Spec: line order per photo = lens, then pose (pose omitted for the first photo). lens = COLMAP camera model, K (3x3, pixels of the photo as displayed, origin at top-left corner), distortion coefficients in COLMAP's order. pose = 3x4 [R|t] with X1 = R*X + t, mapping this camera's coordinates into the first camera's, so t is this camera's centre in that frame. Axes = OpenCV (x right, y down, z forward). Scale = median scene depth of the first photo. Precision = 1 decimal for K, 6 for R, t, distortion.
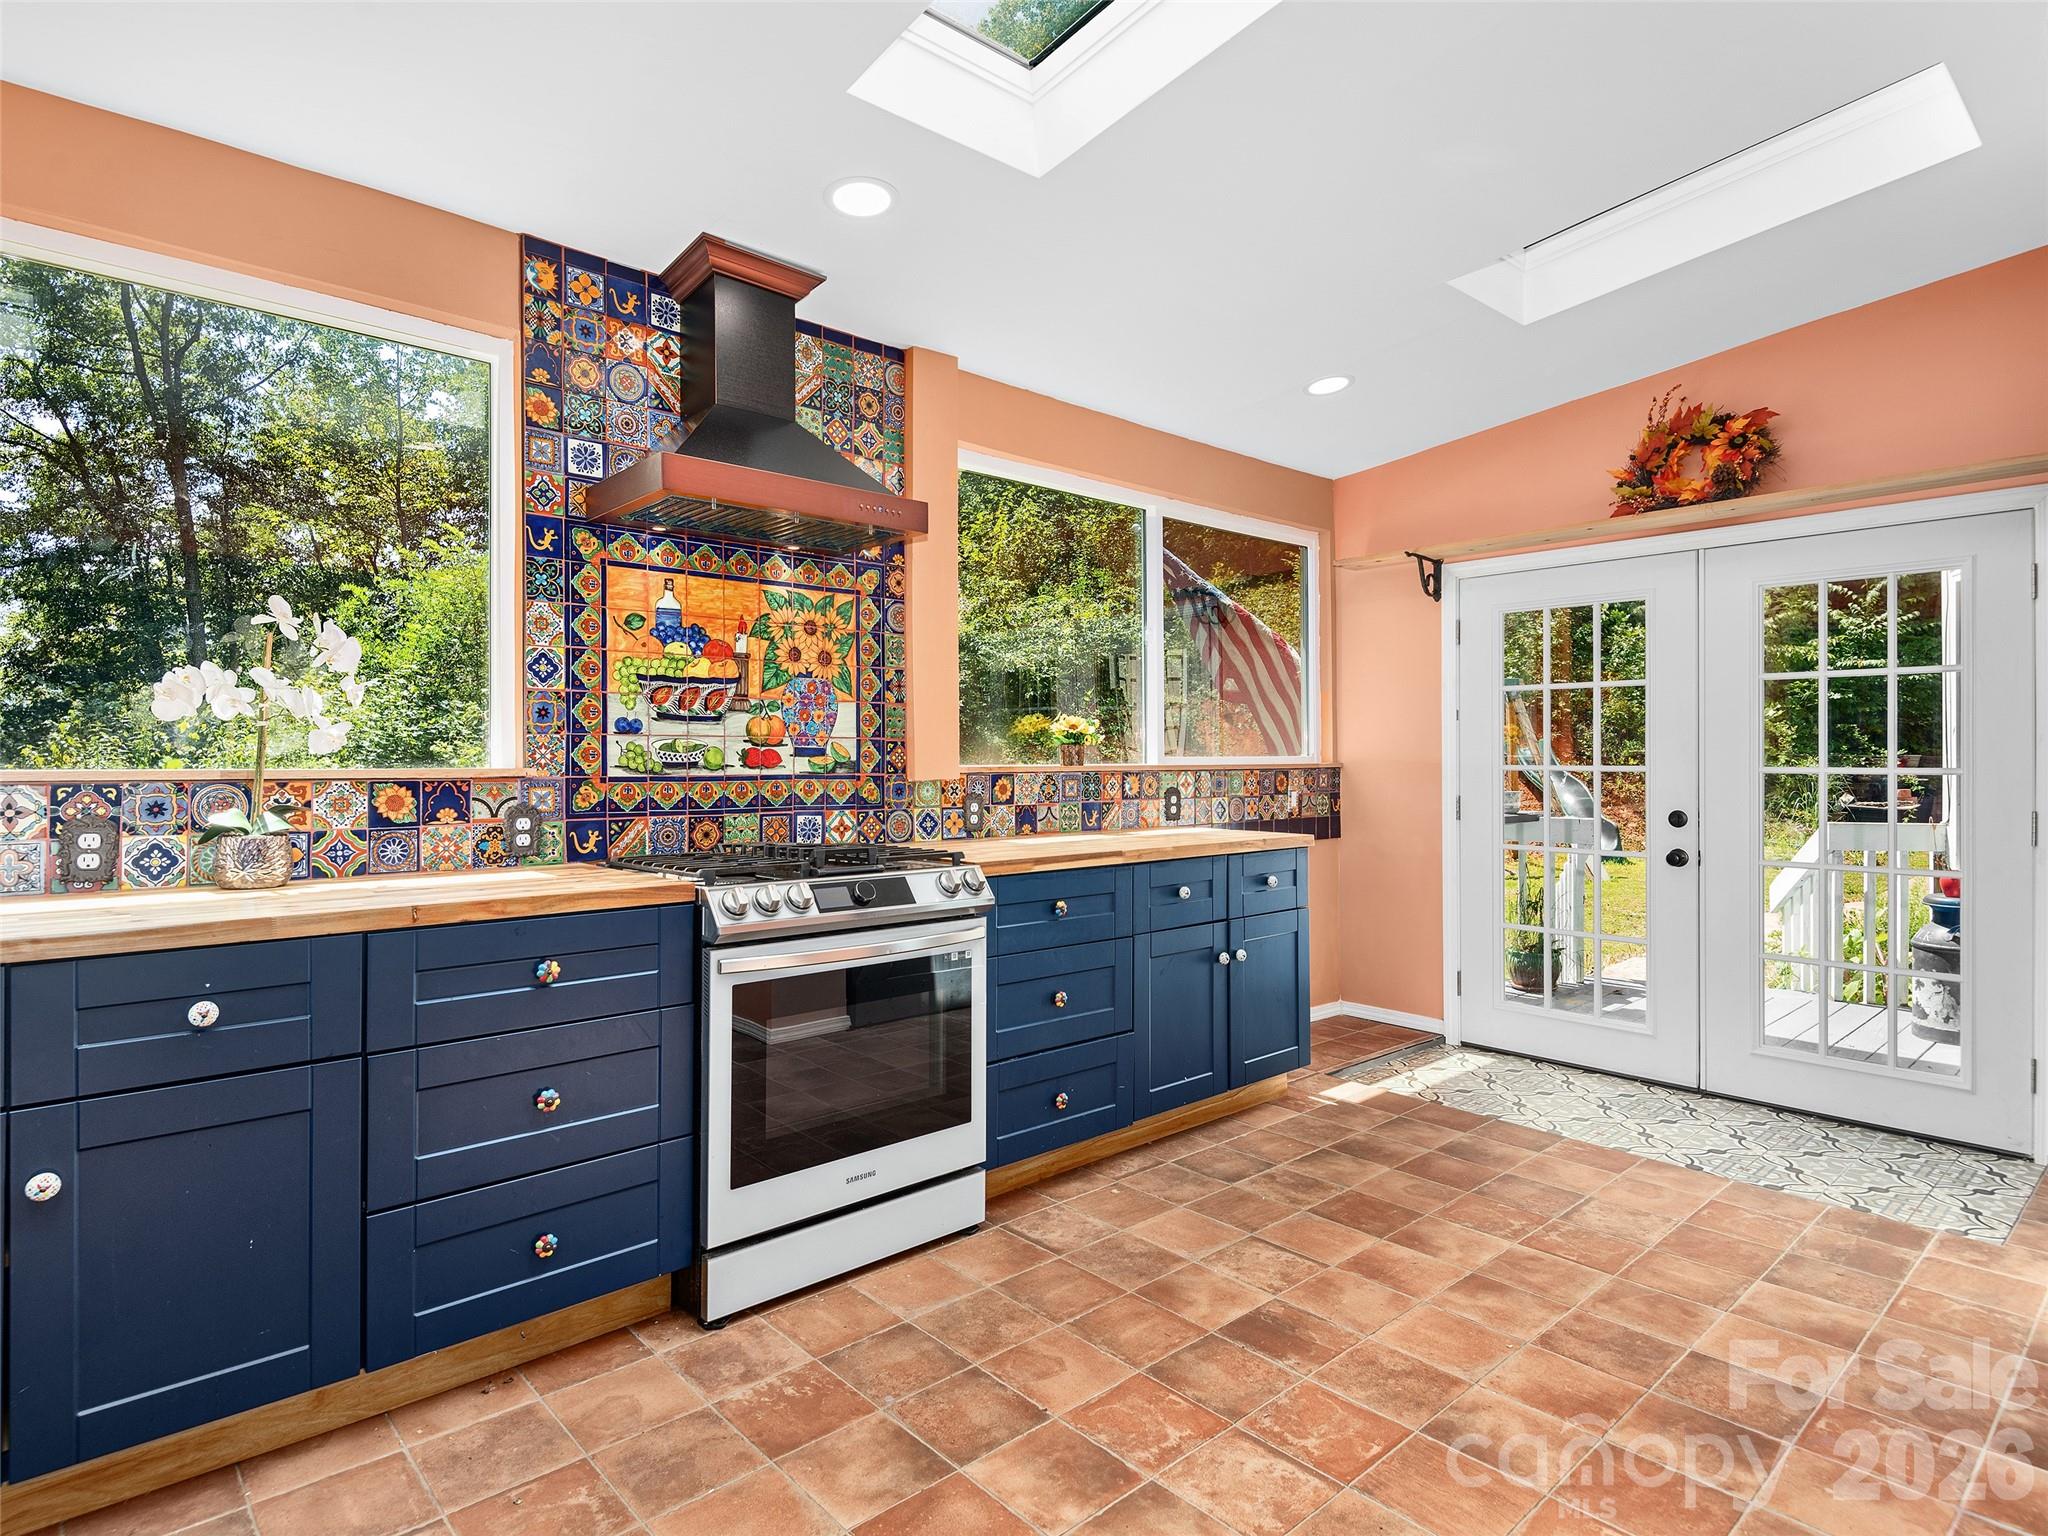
lens RADIAL K [[1114.7, 0, 984.4], [0, 1114.7, 762.2], [0, 0, 1]] dist [0.028652, -0.007372]
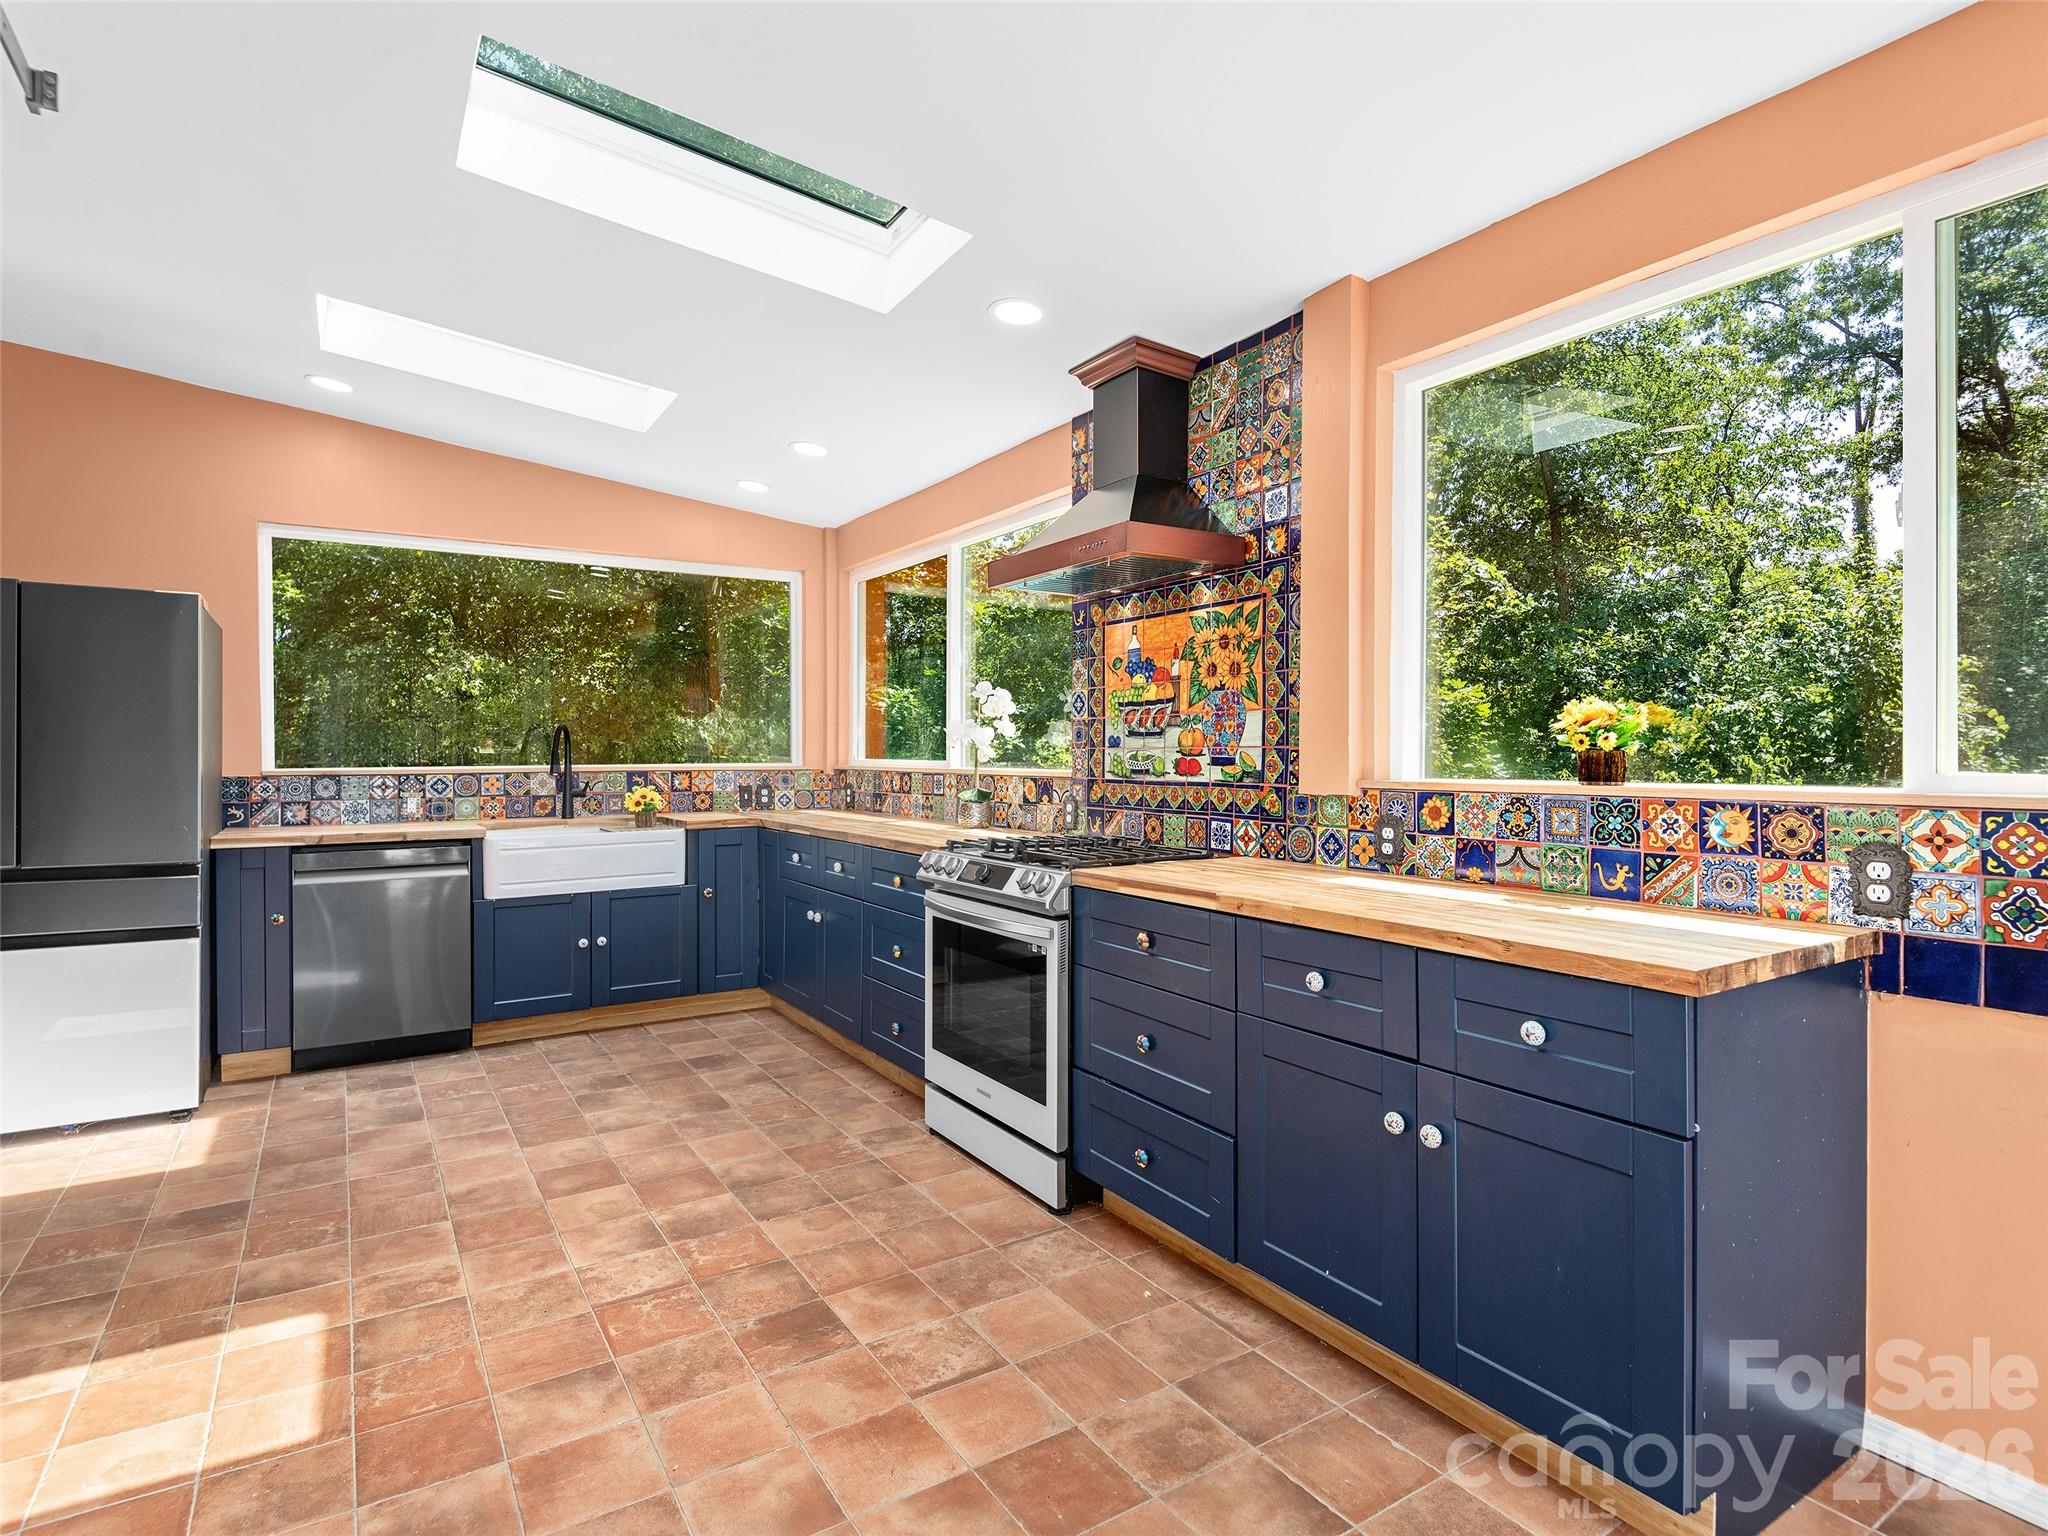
lens RADIAL K [[1058.7, 0, 1025.5], [0, 1058.7, 765.8], [0, 0, 1]] dist [0.019226, -0.006227]
pose [[-0.150885, 0.011736, -0.988482, 0.936278], [-0.002228, 0.999923, 0.012211, -0.018240], [0.988549, 0.004045, -0.150848, 1.062849]]
